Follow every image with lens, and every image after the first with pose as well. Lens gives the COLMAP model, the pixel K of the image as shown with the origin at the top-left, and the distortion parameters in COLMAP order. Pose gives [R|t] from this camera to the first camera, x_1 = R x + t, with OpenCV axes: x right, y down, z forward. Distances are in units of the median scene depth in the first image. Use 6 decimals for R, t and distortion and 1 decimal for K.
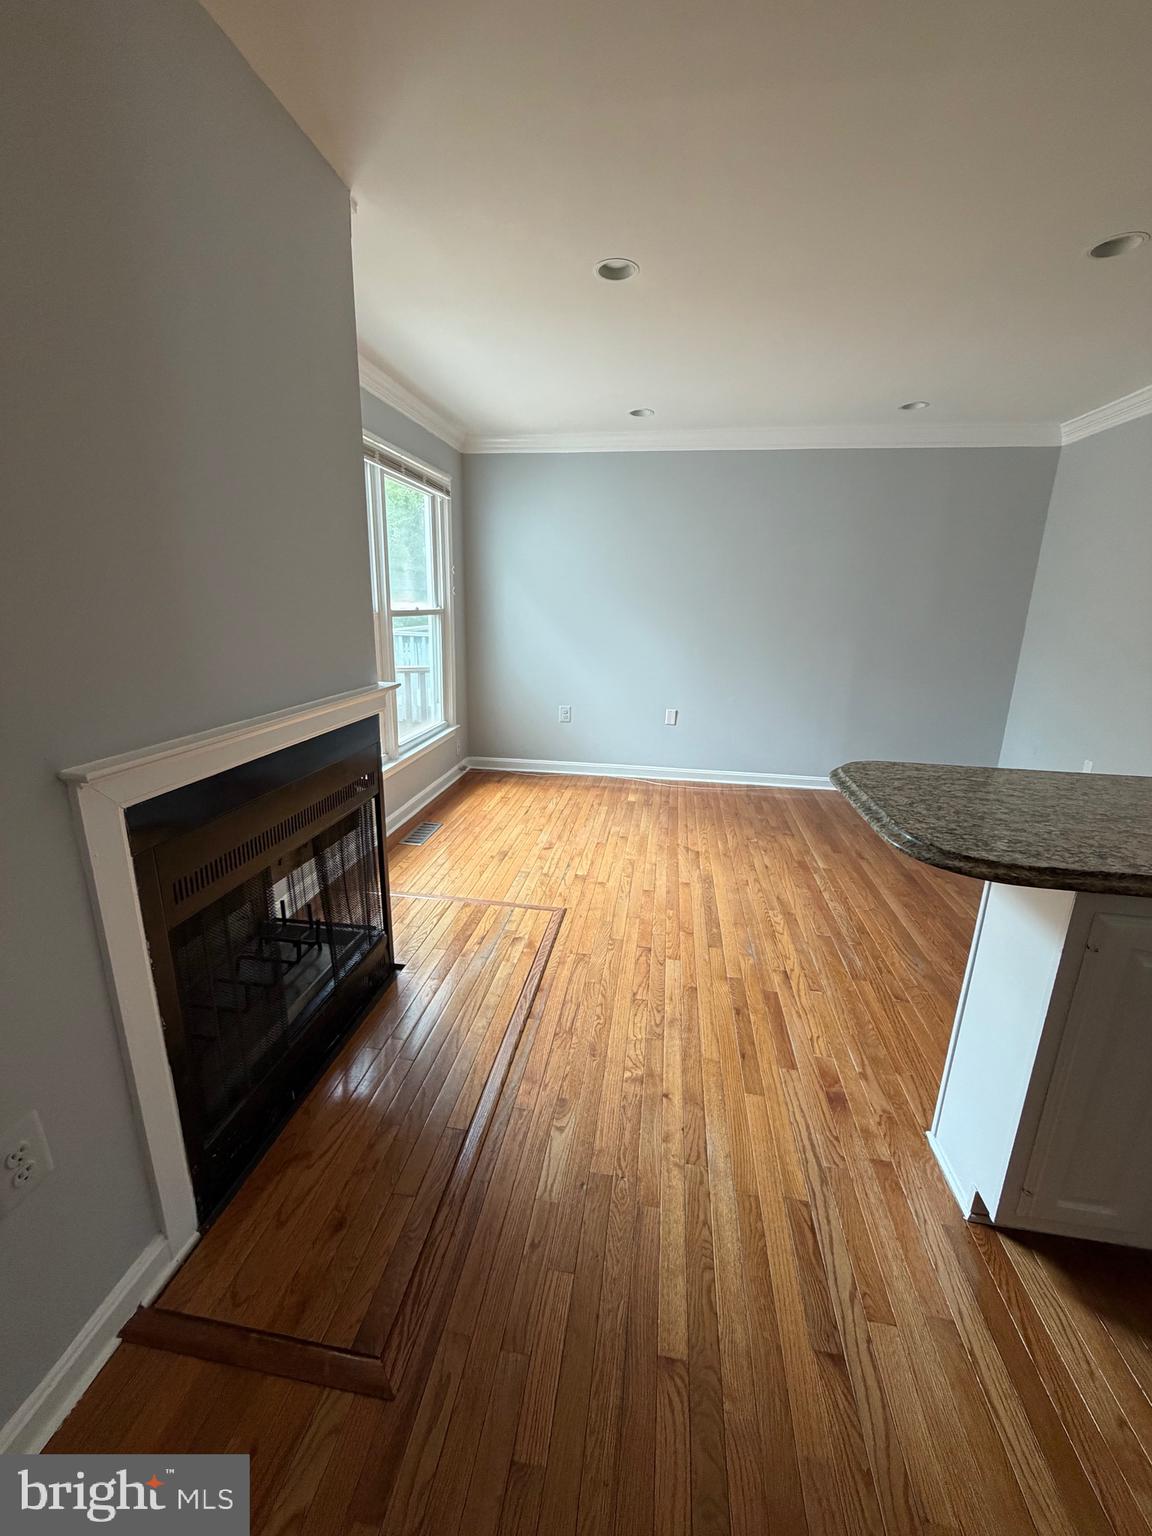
lens RADIAL K [[613.0, 0, 577.0], [0, 613.0, 763.0], [0, 0, 1]] dist [-0.000959, 0.000698]
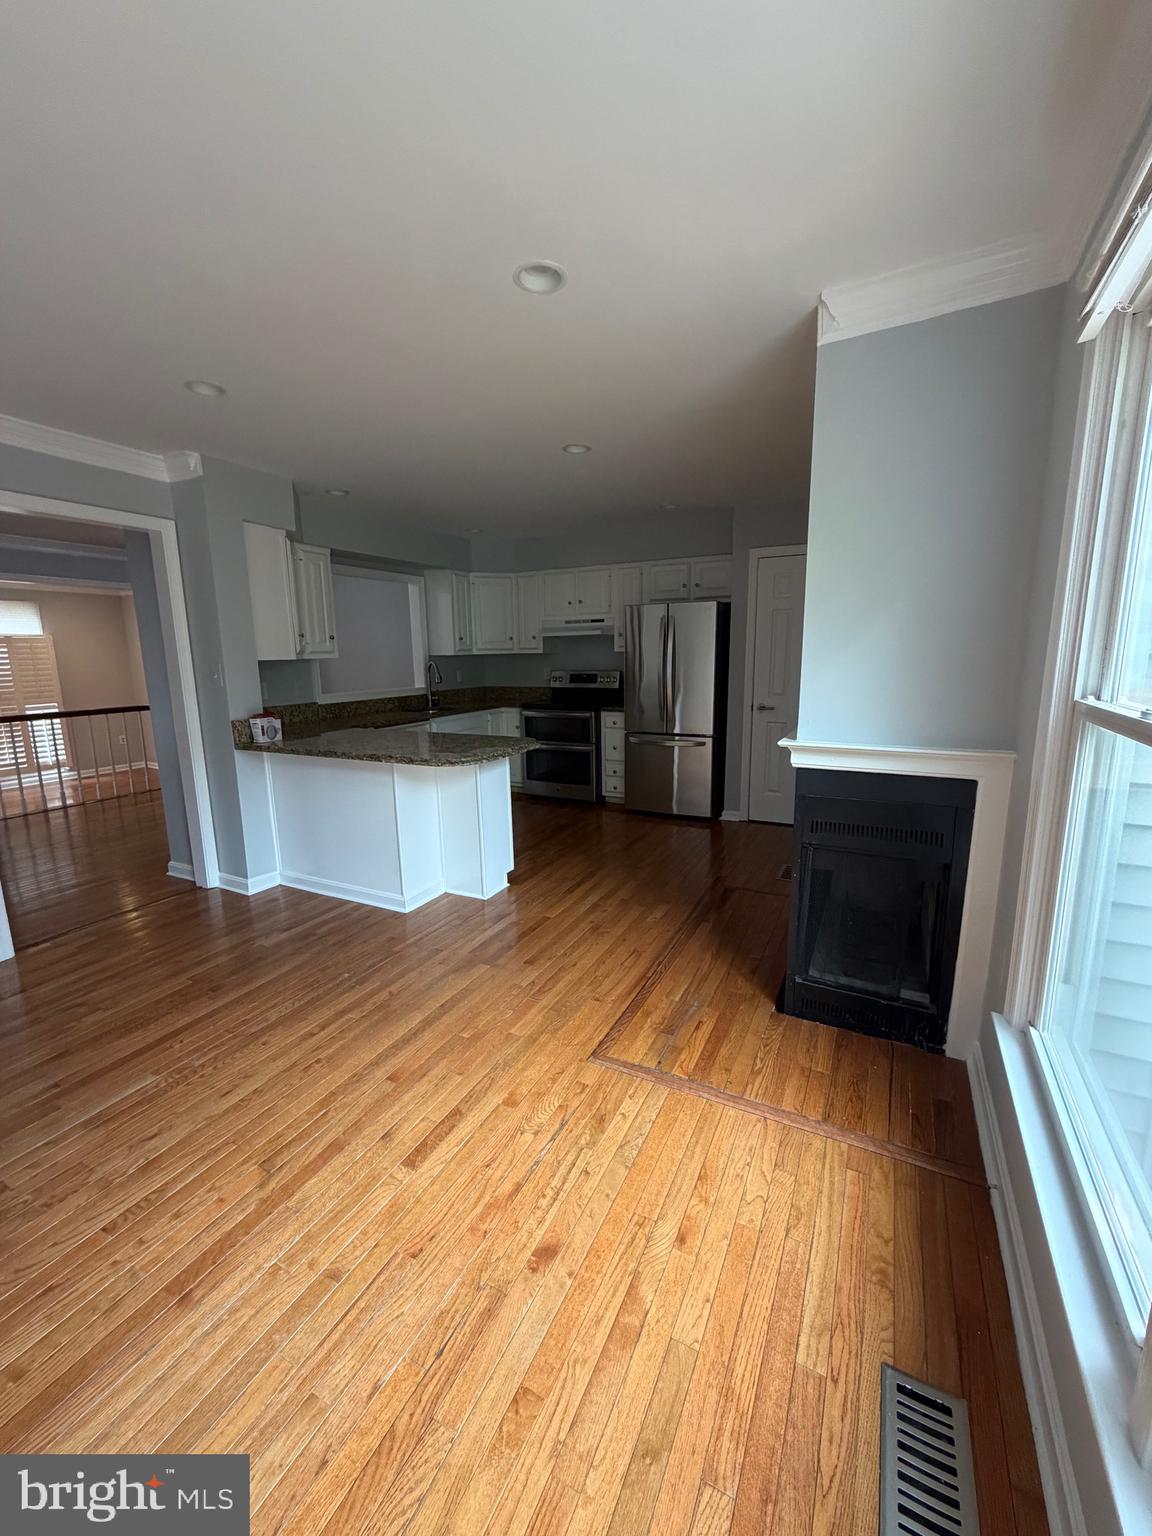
lens RADIAL K [[612.6, 0, 577.1], [0, 612.6, 763.2], [0, 0, 1]] dist [-0.001382, 0.000876]
pose [[-0.948036, -0.064819, 0.311490, -0.408450], [0.075558, 0.905151, 0.418320, -0.774678], [-0.309061, 0.420118, -0.853219, 2.793254]]
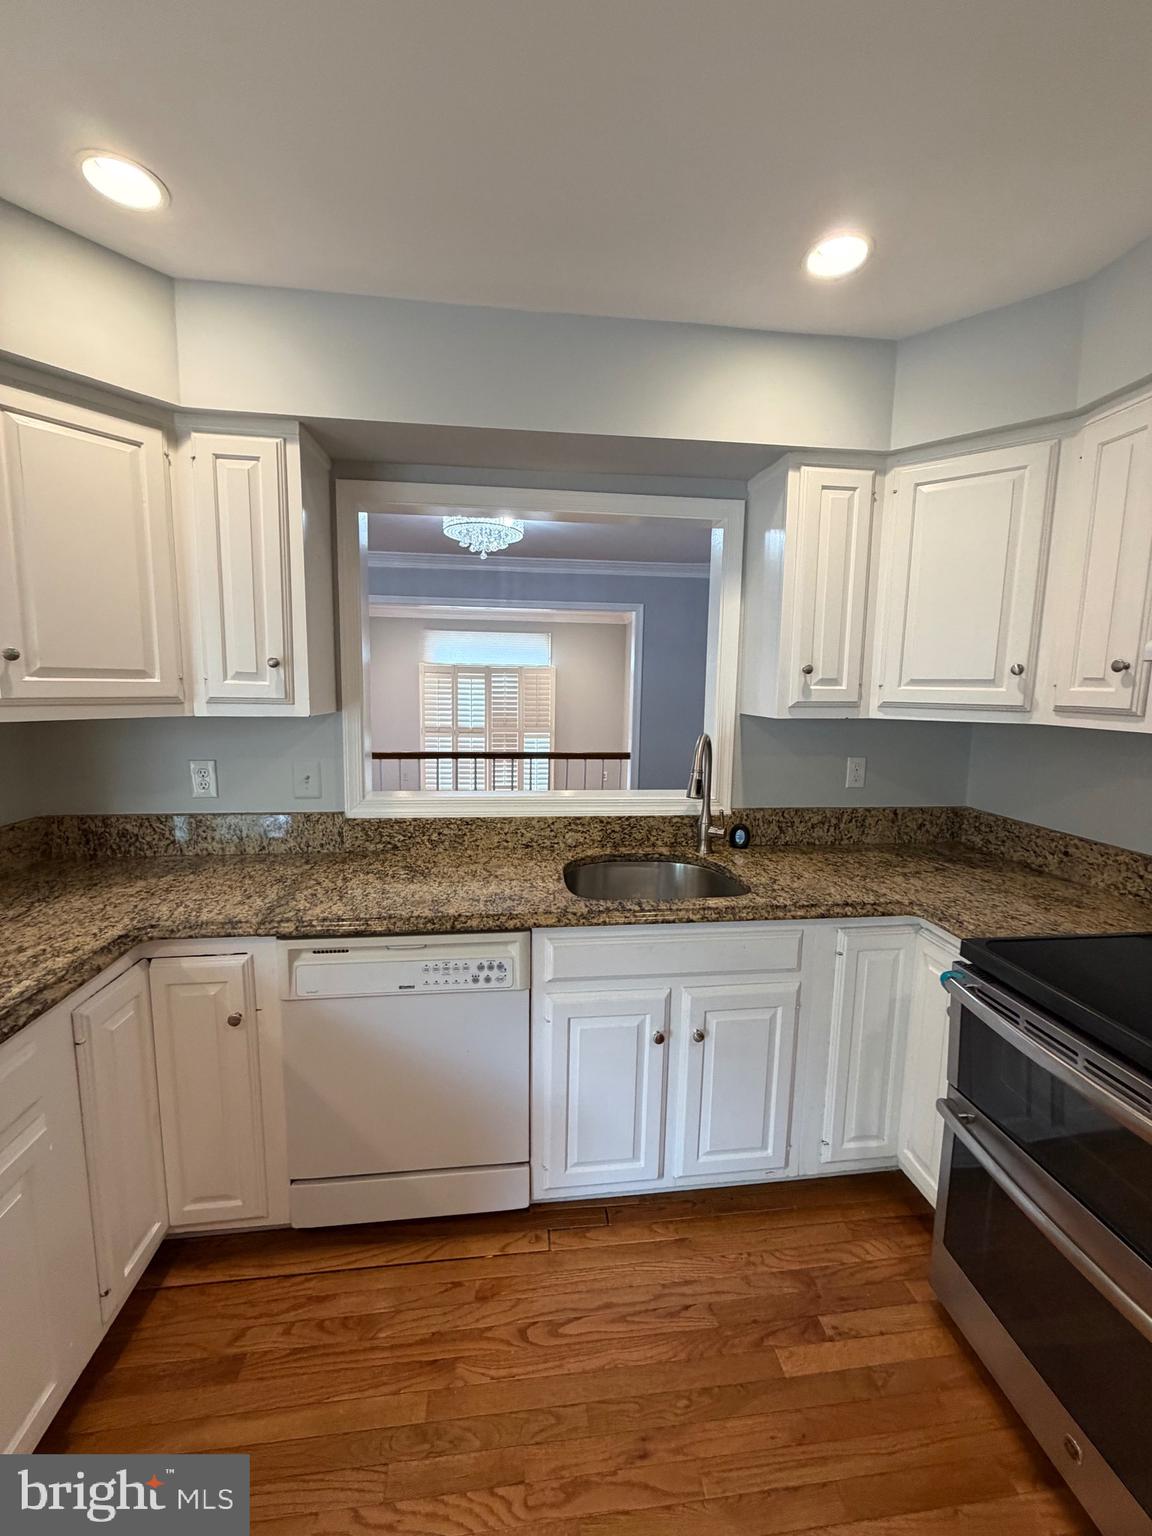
lens RADIAL K [[612.6, 0, 577.1], [0, 612.6, 763.2], [0, 0, 1]] dist [-0.001382, 0.000876]
pose [[-0.262389, -0.148854, 0.953412, 0.469142], [0.226404, 0.950954, 0.210779, -0.101247], [-0.938026, 0.271162, -0.215819, 0.110785]]
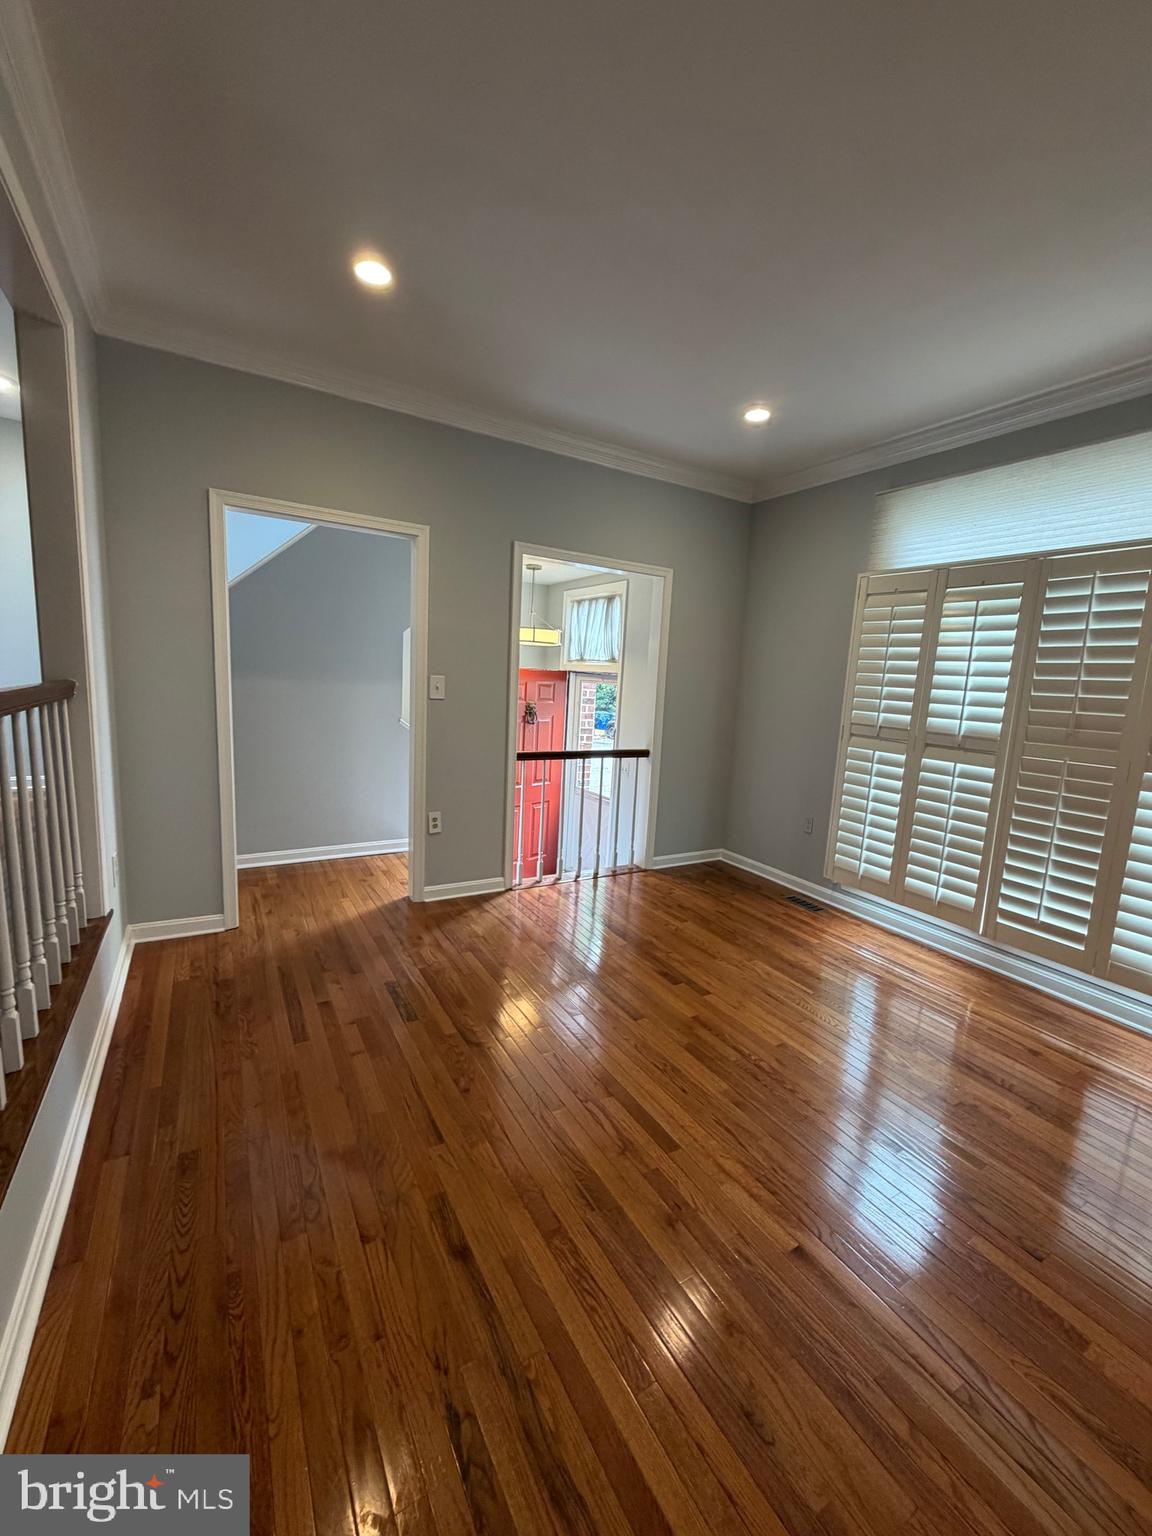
lens RADIAL K [[613.0, 0, 577.0], [0, 613.0, 763.0], [0, 0, 1]] dist [-0.000959, 0.000698]
pose [[0.776652, -0.070996, 0.625916, 4.105462], [0.128228, 0.990643, -0.046742, 0.629192], [-0.616740, 0.116562, 0.778489, -1.169214]]
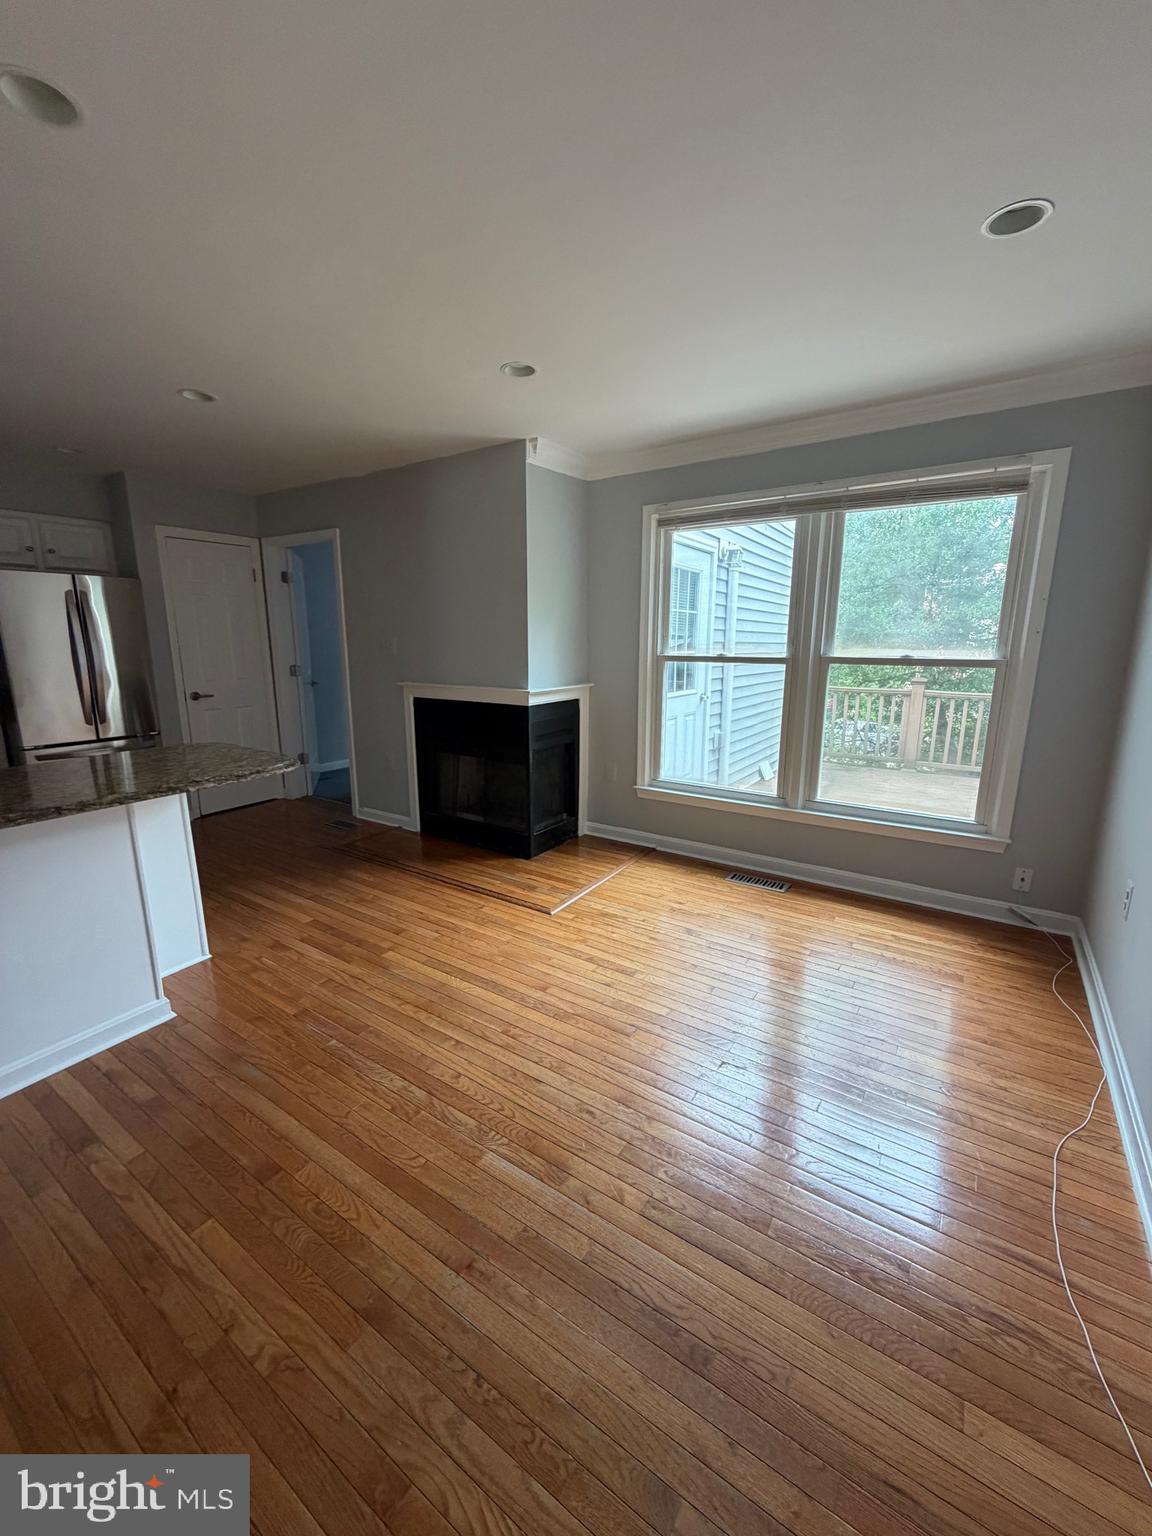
lens RADIAL K [[610.8, 0, 576.8], [0, 610.8, 763.9], [0, 0, 1]] dist [-0.001667, -0.000393]
pose [[-0.424429, 0.164347, -0.890421, 1.690573], [-0.241609, 0.927178, 0.286297, -0.646772], [0.872631, 0.336646, -0.353813, 2.501786]]
